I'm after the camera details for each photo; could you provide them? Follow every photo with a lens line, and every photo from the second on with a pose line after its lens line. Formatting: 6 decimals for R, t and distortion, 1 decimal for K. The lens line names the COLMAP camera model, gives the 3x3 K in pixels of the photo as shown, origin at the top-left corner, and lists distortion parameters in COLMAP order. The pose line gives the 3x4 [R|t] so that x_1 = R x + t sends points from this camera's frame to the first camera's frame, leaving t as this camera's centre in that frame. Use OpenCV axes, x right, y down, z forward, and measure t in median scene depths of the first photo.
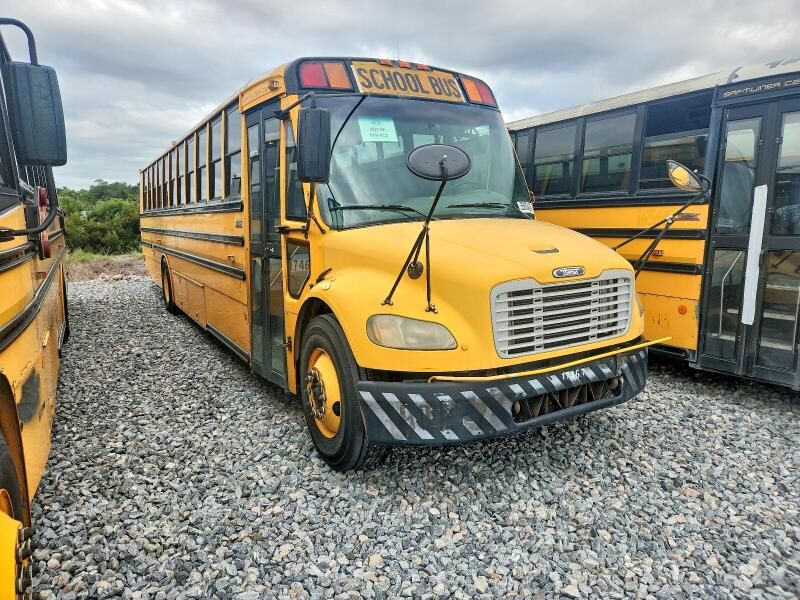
lens RADIAL K [[549.9, 0, 405.1], [0, 549.9, 304.5], [0, 0, 1]] dist [0.041490, -0.012558]
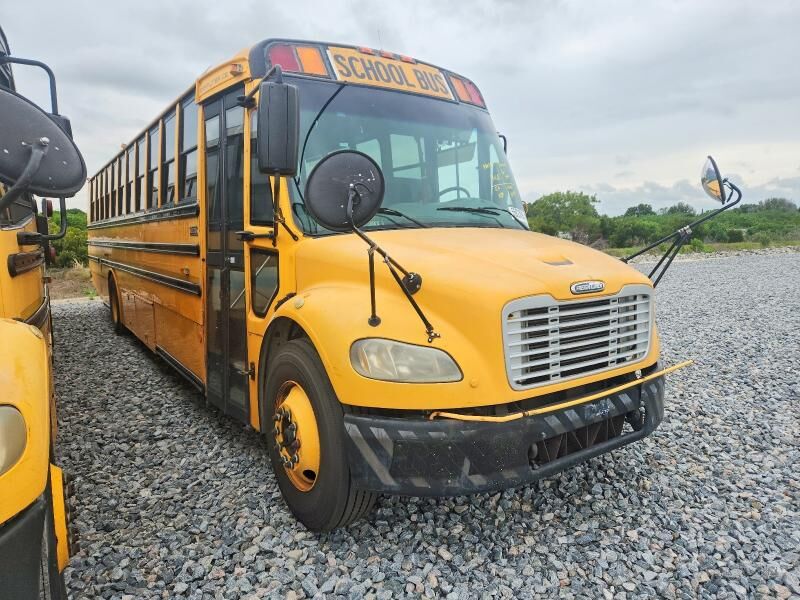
lens RADIAL K [[549.9, 0, 411.1], [0, 549.9, 302.7], [0, 0, 1]] dist [0.041490, -0.012558]
pose [[0.997213, 0.002811, 0.074552, -0.032811], [-0.000233, 0.999403, -0.034559, -0.004151], [-0.074604, 0.034445, 0.996618, 0.143772]]
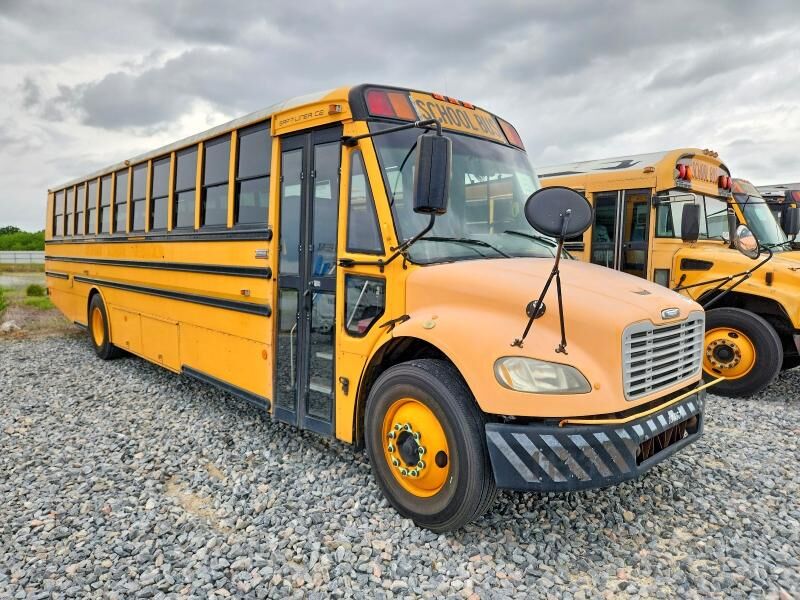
lens RADIAL K [[549.9, 0, 410.2], [0, 549.9, 313.7], [0, 0, 1]] dist [0.041490, -0.012558]
pose [[0.975746, 0.014385, 0.218431, -0.336323], [-0.003368, 0.998707, -0.050725, -0.004725], [-0.218878, 0.048760, 0.974533, 0.087127]]
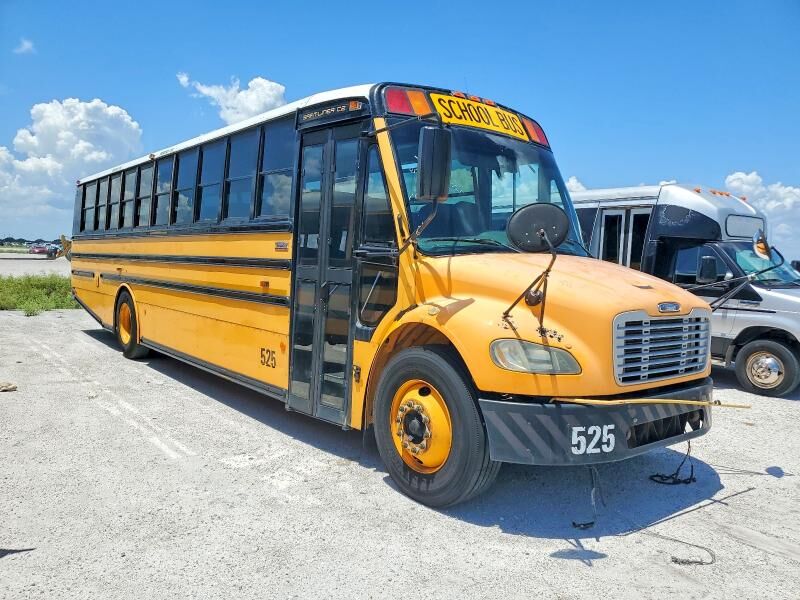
lens RADIAL K [[641.2, 0, 409.1], [0, 641.2, 334.7], [0, 0, 1]] dist [0.005973, -0.019229]
pose [[0.987729, 0.040478, 0.150838, -0.320772], [-0.033528, 0.998268, -0.048339, 0.058559], [-0.152534, 0.042689, 0.987376, -0.115122]]
